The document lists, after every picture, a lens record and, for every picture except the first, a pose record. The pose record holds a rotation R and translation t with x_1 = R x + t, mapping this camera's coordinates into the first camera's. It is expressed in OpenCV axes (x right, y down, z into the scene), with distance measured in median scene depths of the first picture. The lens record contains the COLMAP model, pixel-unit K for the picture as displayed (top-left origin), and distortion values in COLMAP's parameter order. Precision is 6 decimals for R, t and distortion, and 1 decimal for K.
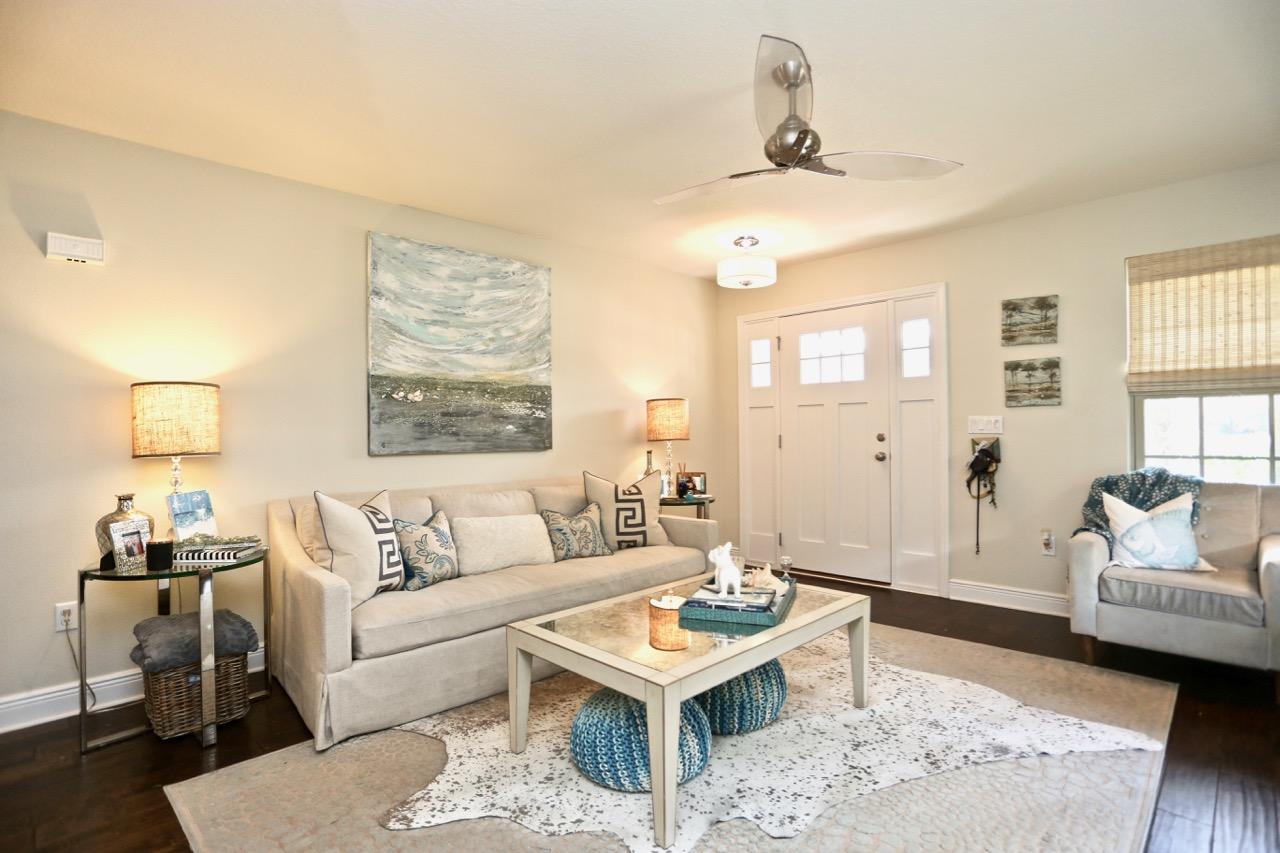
lens RADIAL K [[636.6, 0, 635.9], [0, 636.6, 426.1], [0, 0, 1]] dist [-0.022201, 0.002559]
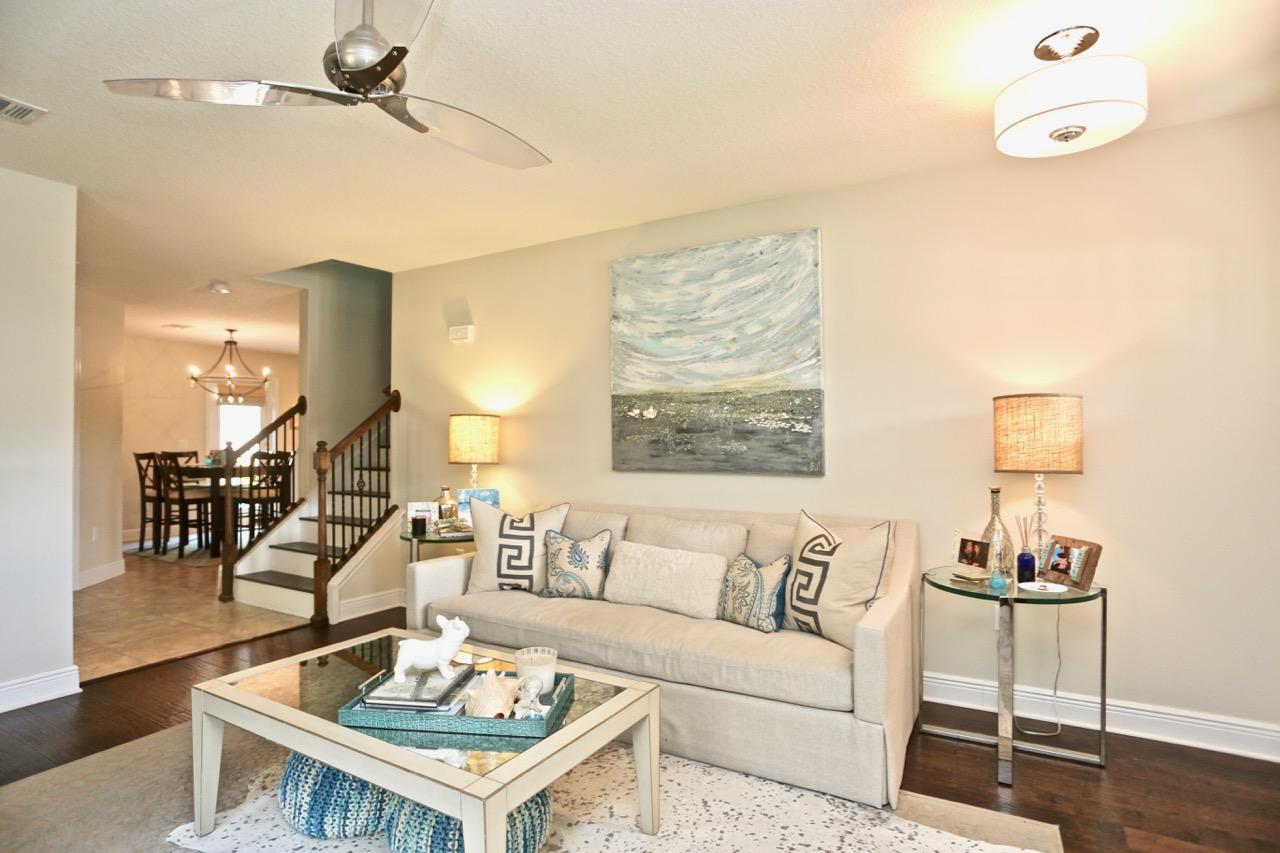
lens RADIAL K [[695.7, 0, 640.9], [0, 695.7, 425.4], [0, 0, 1]] dist [0.007624, 0.000115]
pose [[0.272548, -0.020631, -0.961921, 0.644044], [-0.000948, 0.999764, -0.021712, -0.004081], [0.962142, 0.006830, 0.272464, 0.655009]]
